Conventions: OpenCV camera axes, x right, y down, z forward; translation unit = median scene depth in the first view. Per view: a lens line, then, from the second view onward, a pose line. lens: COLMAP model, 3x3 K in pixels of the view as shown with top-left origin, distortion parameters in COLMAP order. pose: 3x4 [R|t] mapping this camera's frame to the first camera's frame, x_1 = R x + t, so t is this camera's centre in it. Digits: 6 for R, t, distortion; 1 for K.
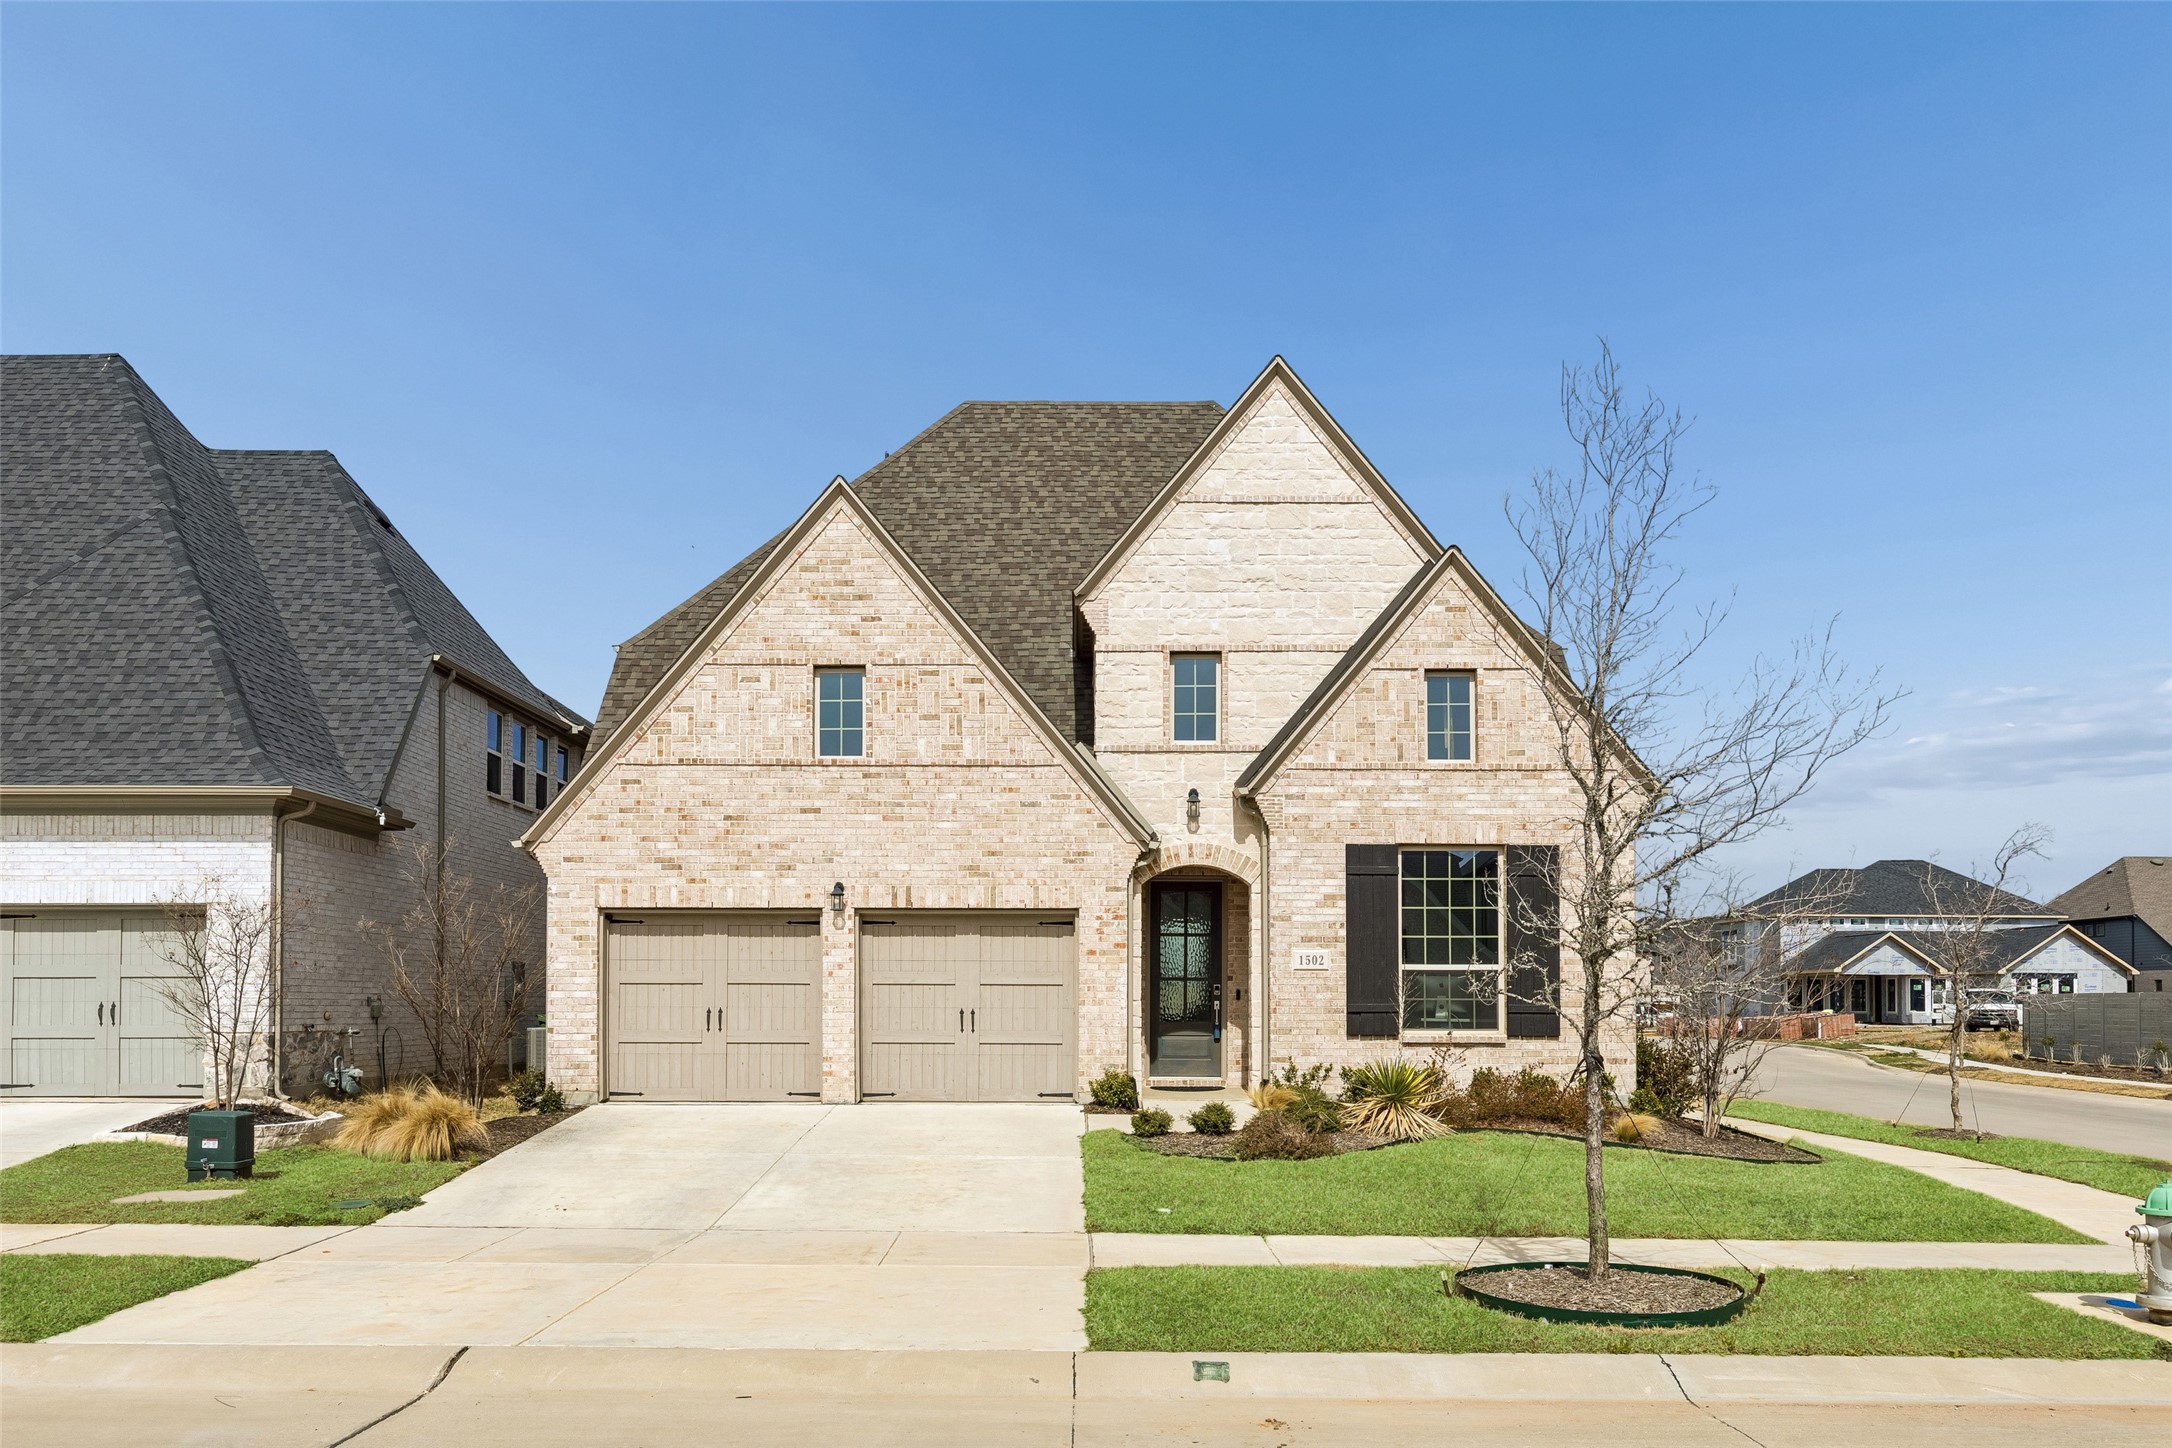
lens RADIAL K [[1500.1, 0, 1084.9], [0, 1500.1, 735.7], [0, 0, 1]] dist [0.002480, 0.001437]
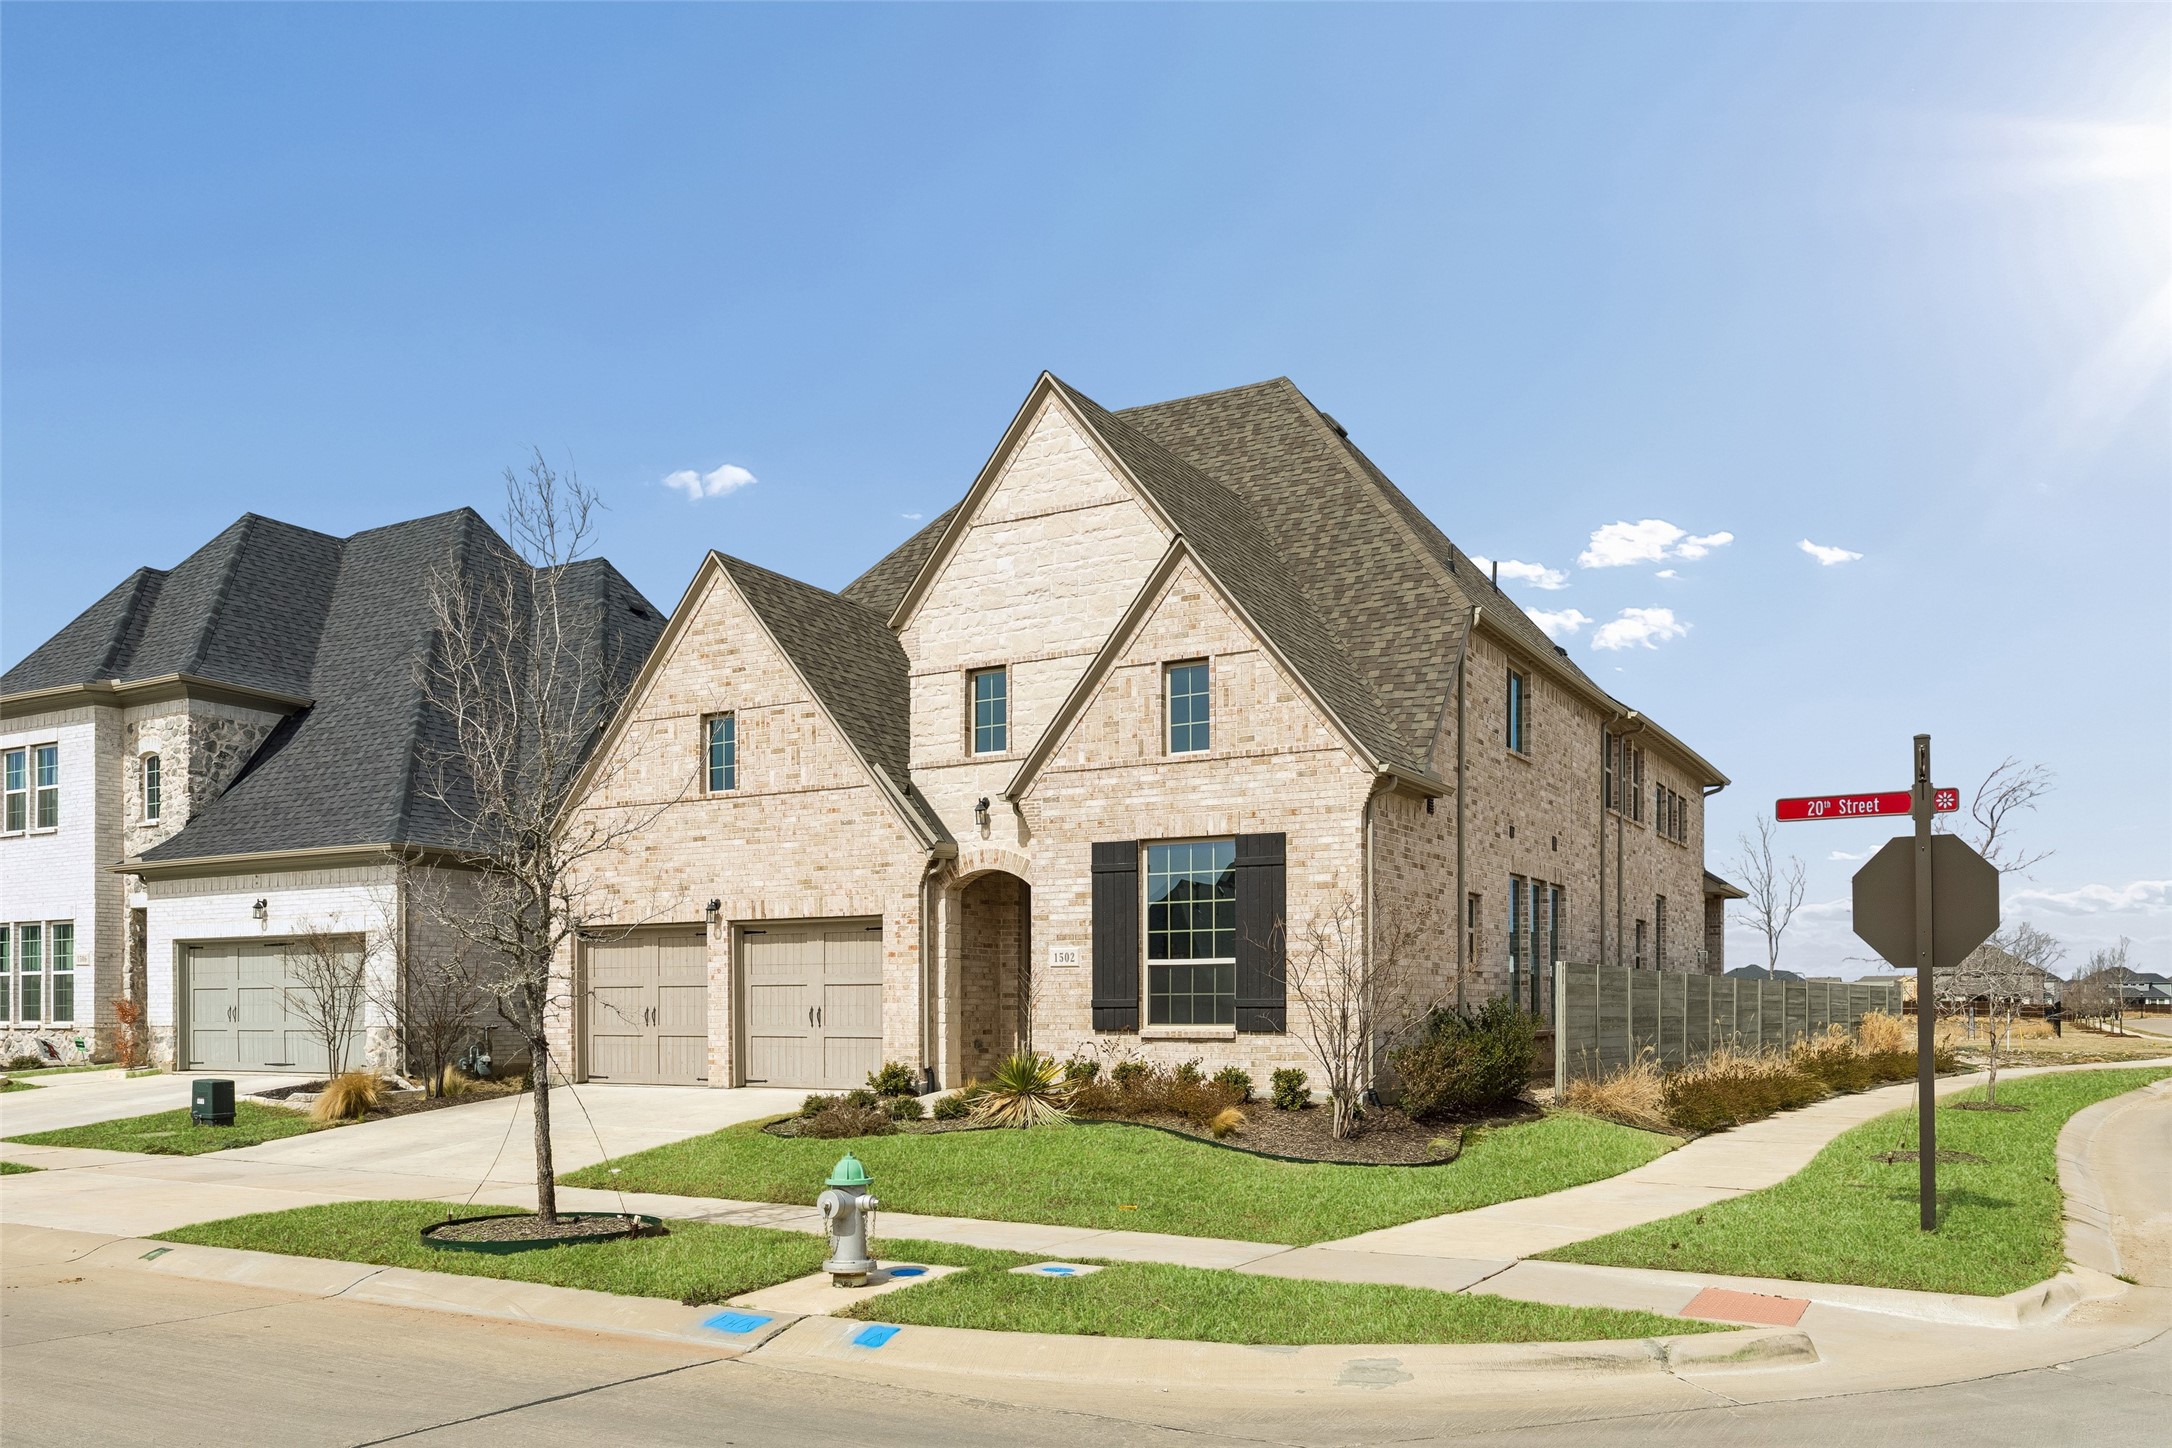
lens RADIAL K [[1633.2, 0, 1085.2], [0, 1633.2, 714.2], [0, 0, 1]] dist [0.002129, -0.000400]
pose [[0.869767, -0.092454, -0.484725, 0.710846], [0.092554, 0.995423, -0.023788, 0.011021], [0.484706, -0.024173, 0.874343, 0.028632]]
